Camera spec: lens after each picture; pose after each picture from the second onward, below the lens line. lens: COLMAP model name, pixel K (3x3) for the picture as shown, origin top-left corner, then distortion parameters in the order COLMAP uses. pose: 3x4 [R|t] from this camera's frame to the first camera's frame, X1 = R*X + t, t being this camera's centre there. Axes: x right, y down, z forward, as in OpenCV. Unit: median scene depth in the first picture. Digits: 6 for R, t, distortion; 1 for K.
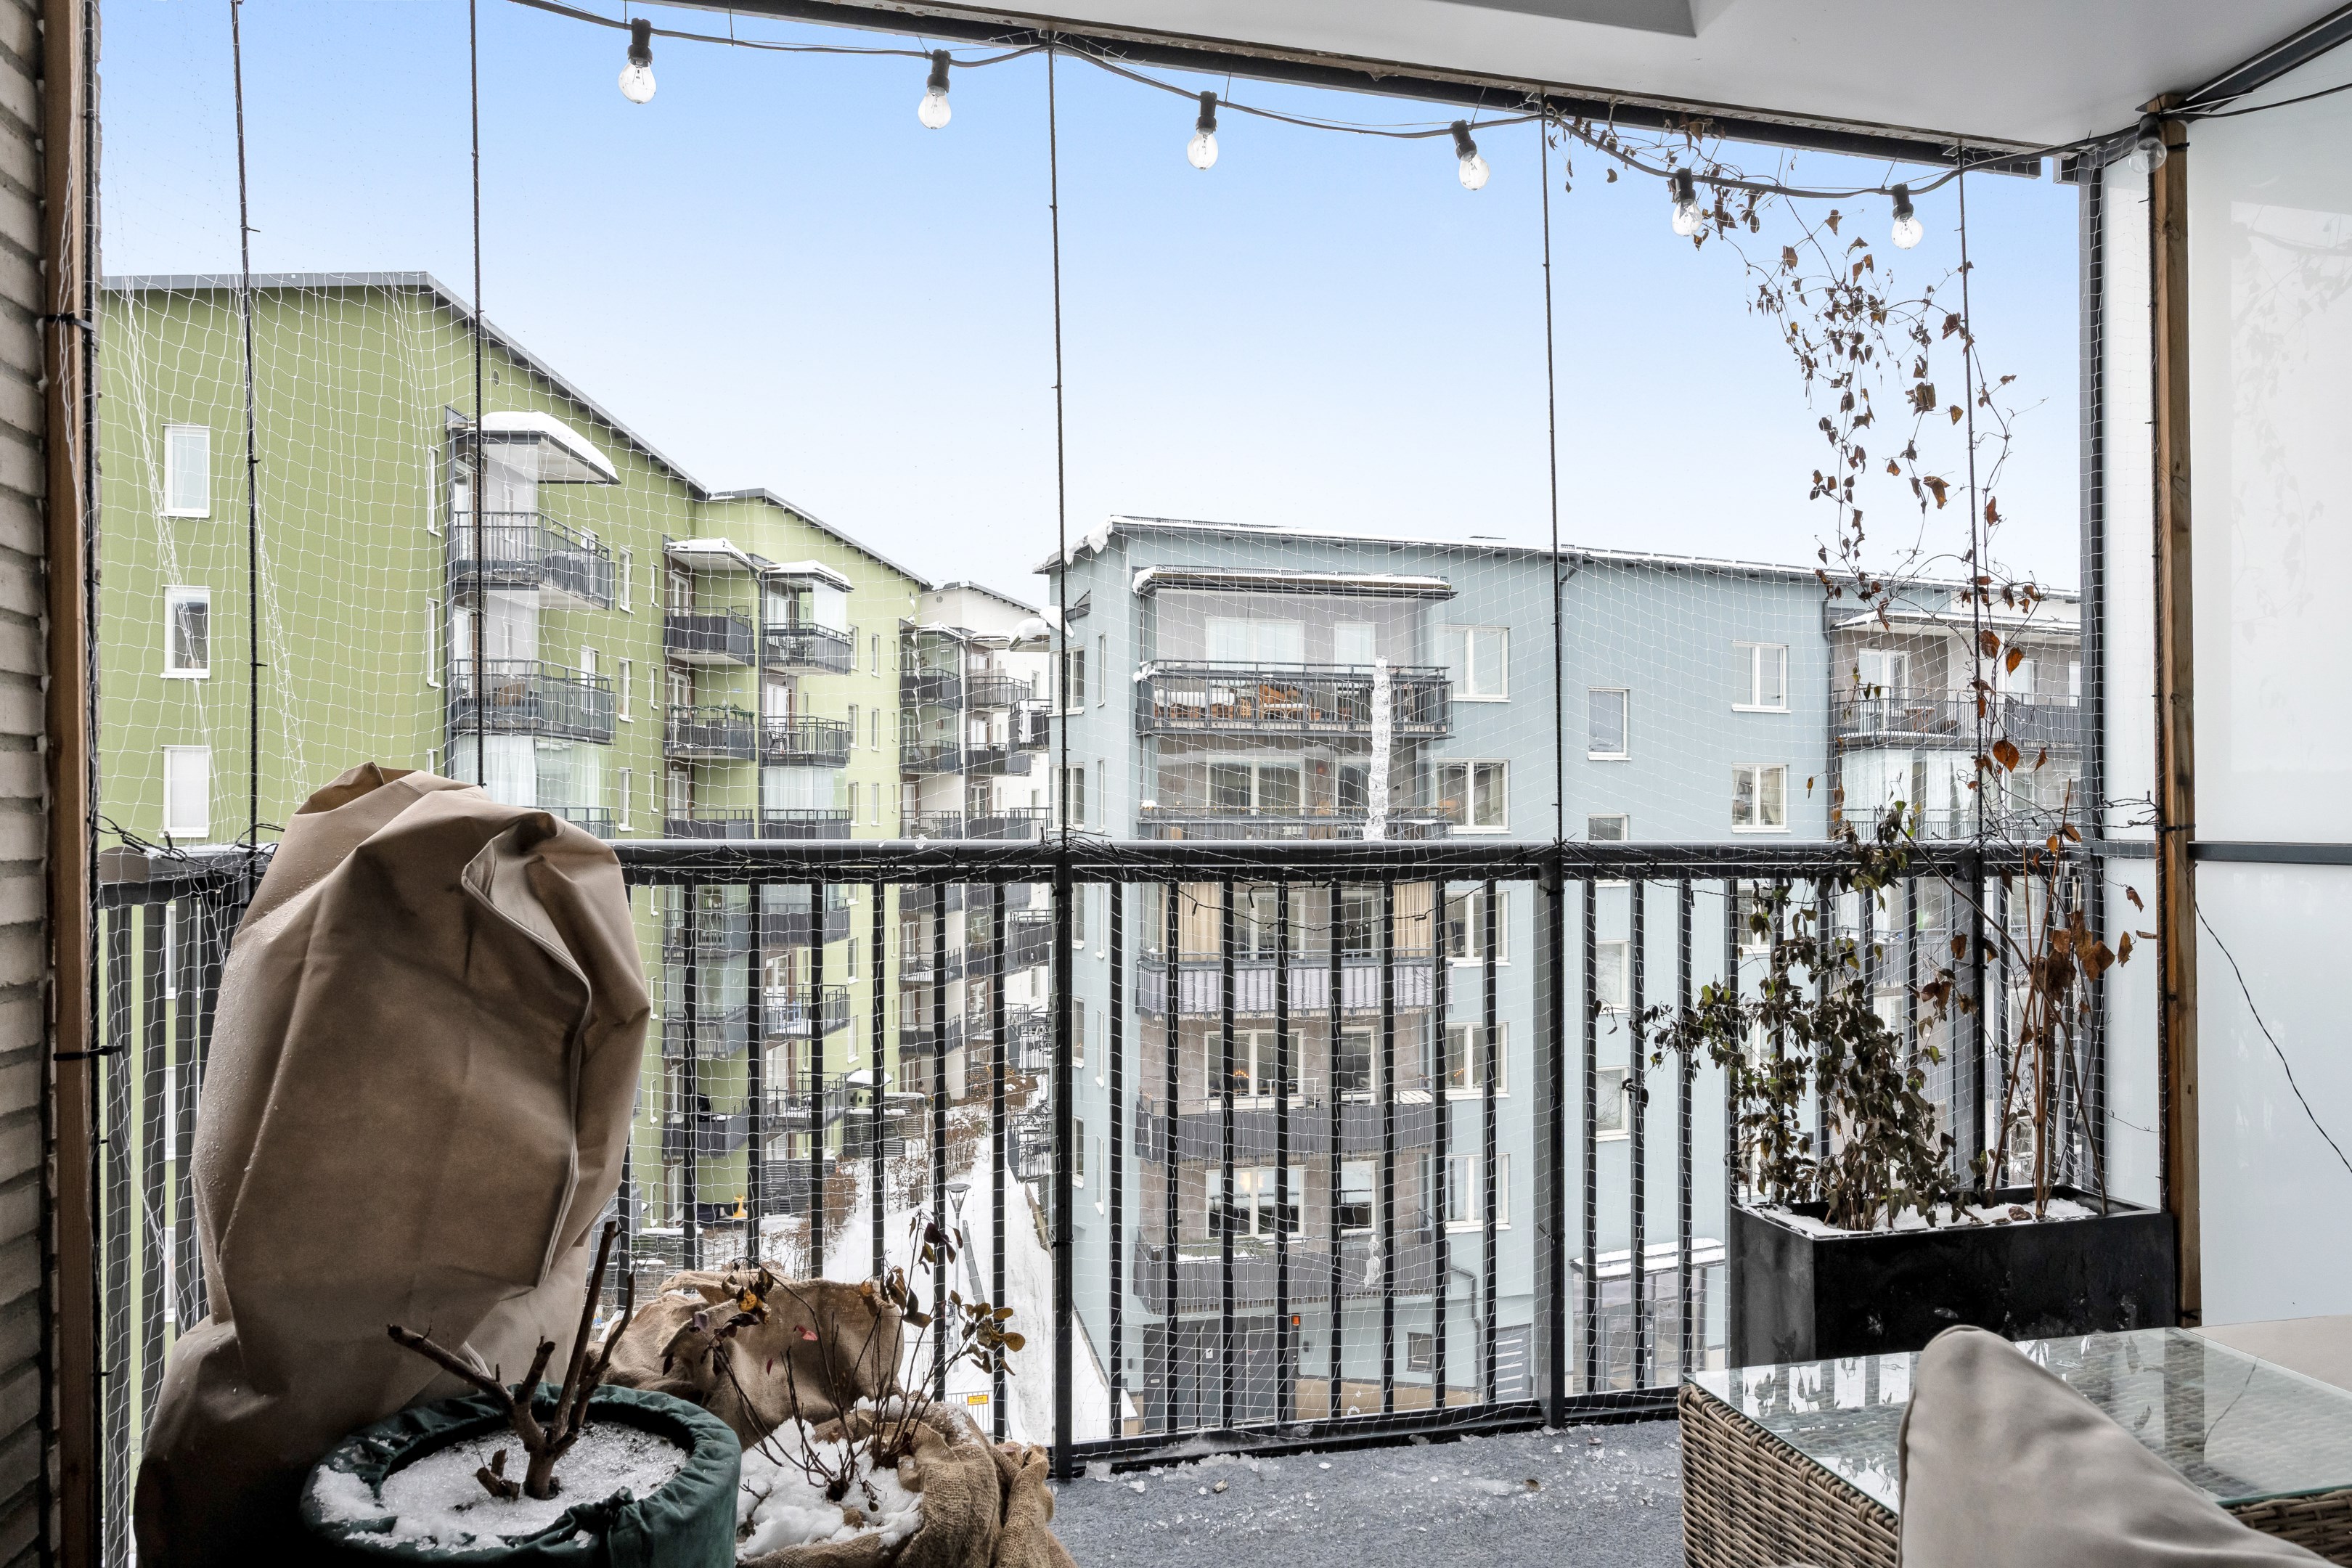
lens RADIAL K [[1426.9, 0, 1172.7], [0, 1426.9, 789.2], [0, 0, 1]] dist [-0.003394, -0.000134]
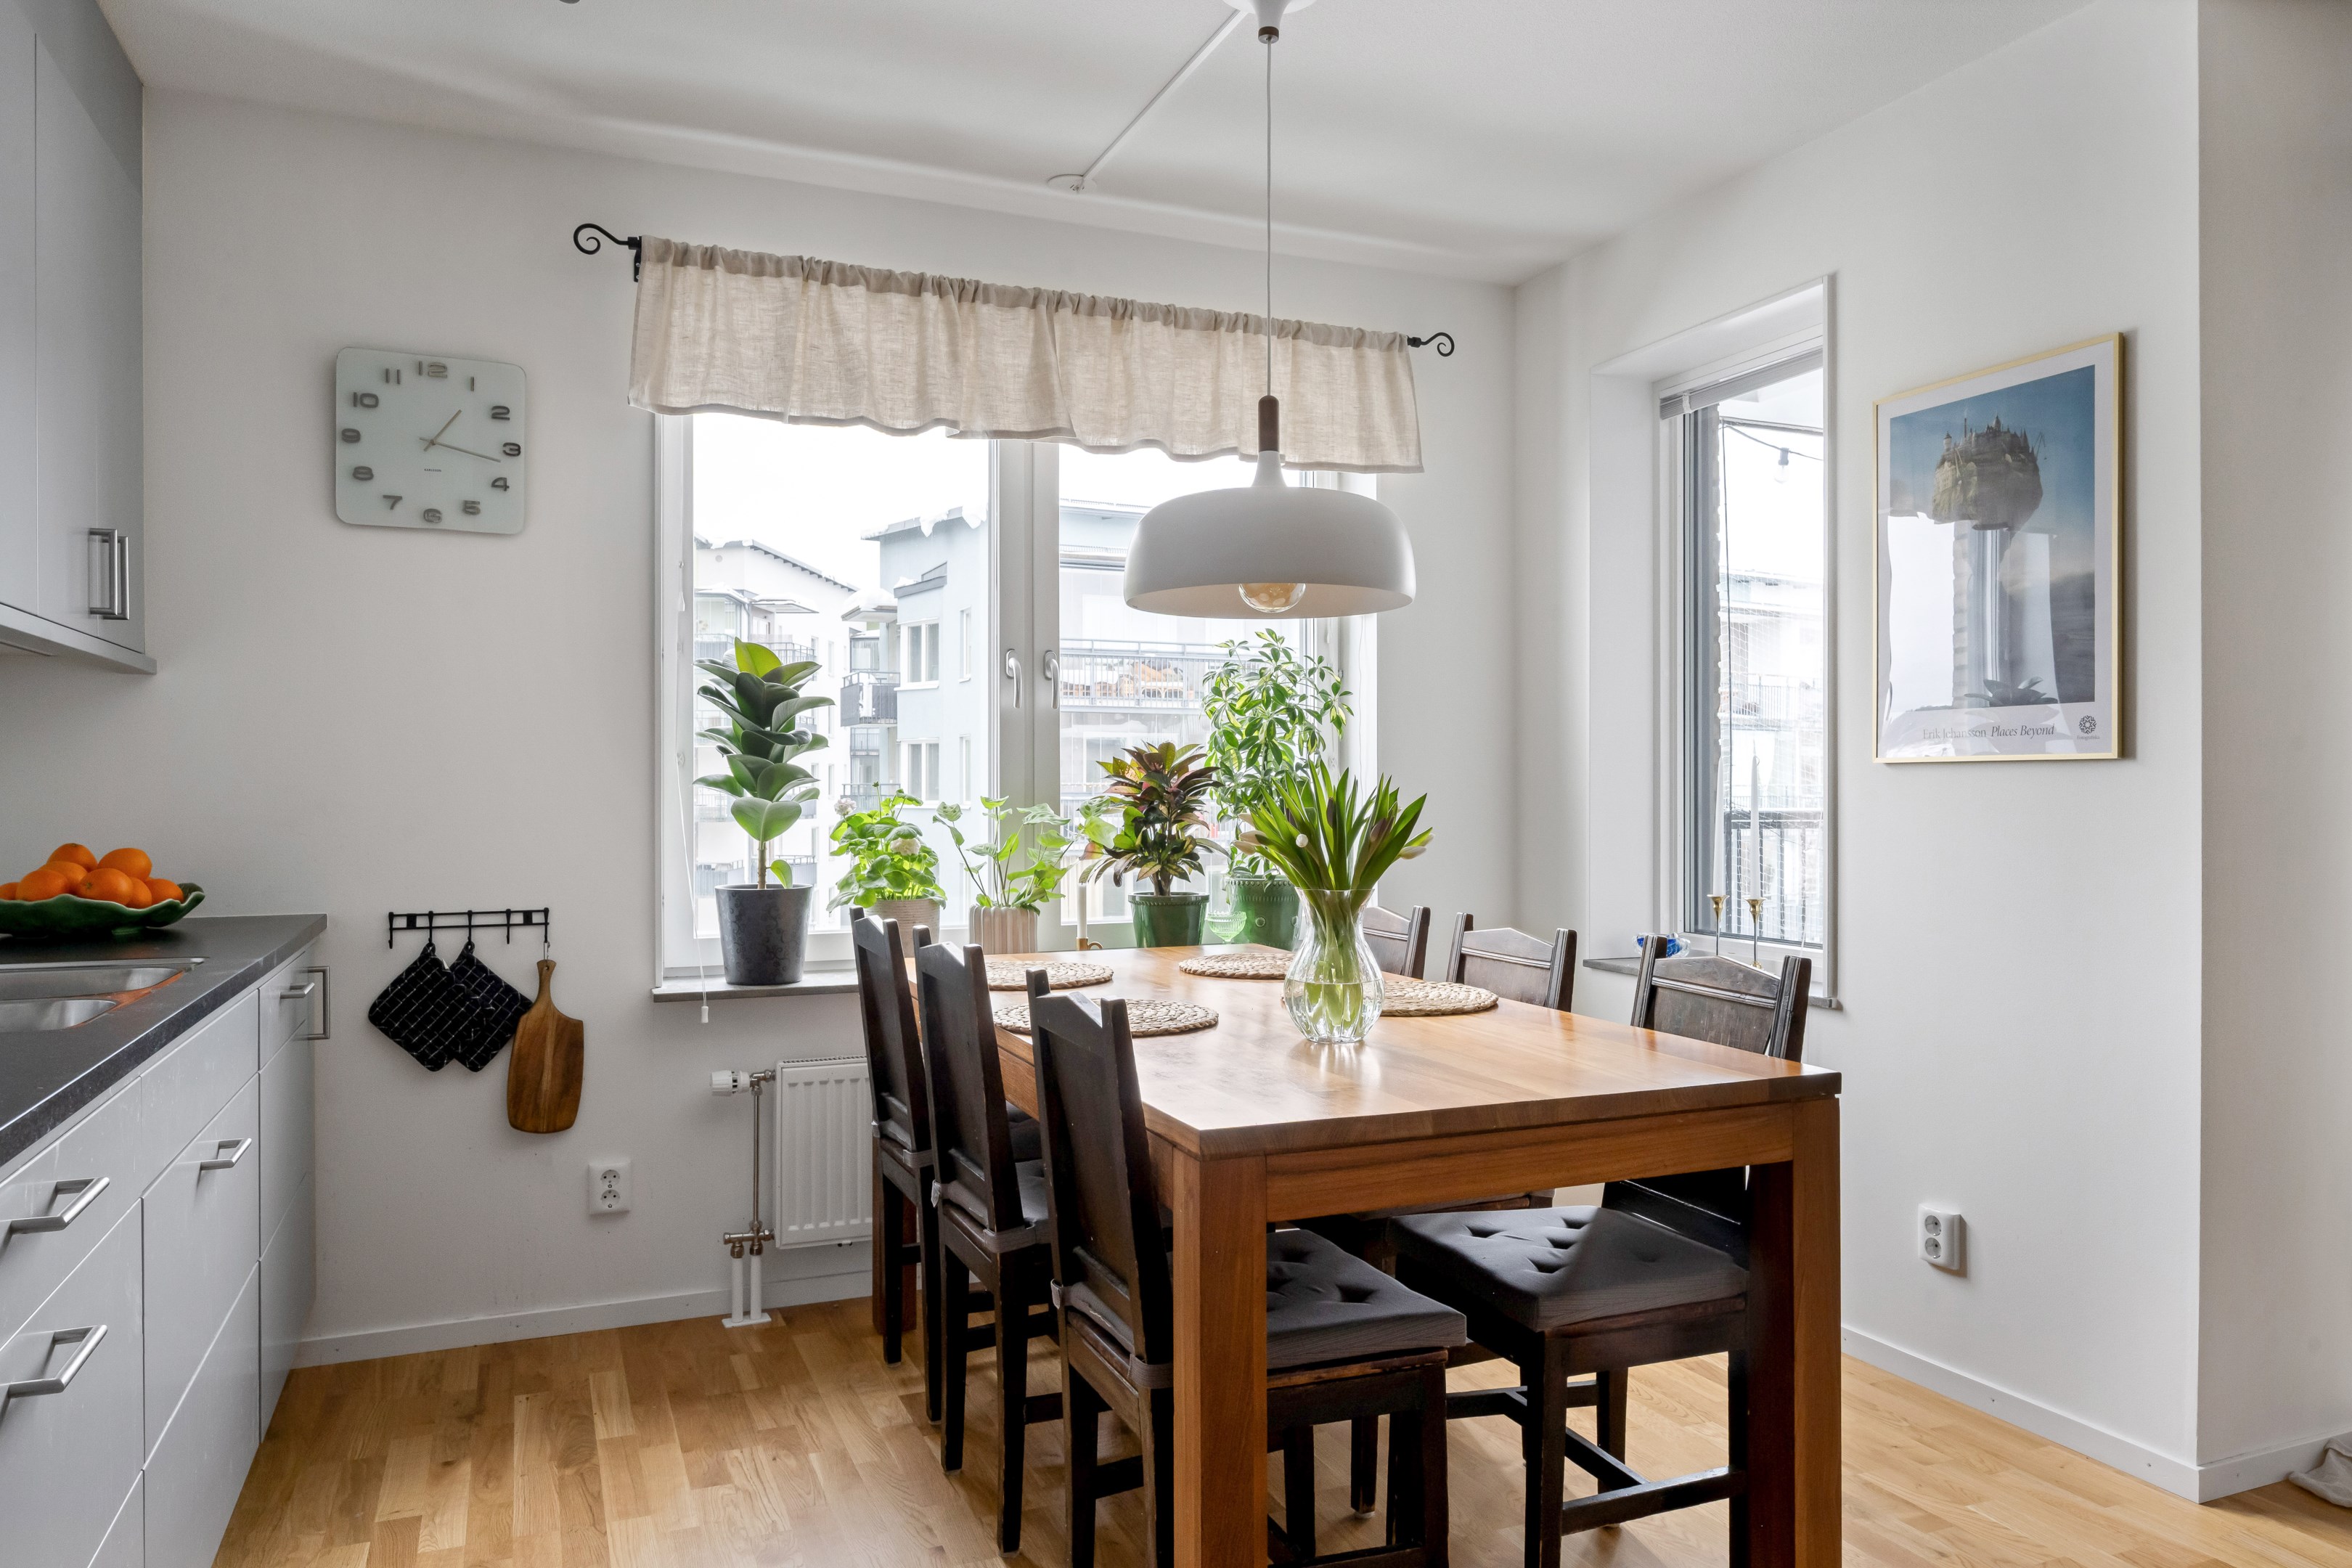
lens RADIAL K [[1523.1, 0, 1174.3], [0, 1523.1, 777.9], [0, 0, 1]] dist [0.005563, 0.000864]
pose [[0.985747, 0.000138, 0.168237, -0.081612], [-0.001918, 0.999944, 0.010421, -0.001979], [-0.168226, -0.010595, 0.985692, -0.069390]]
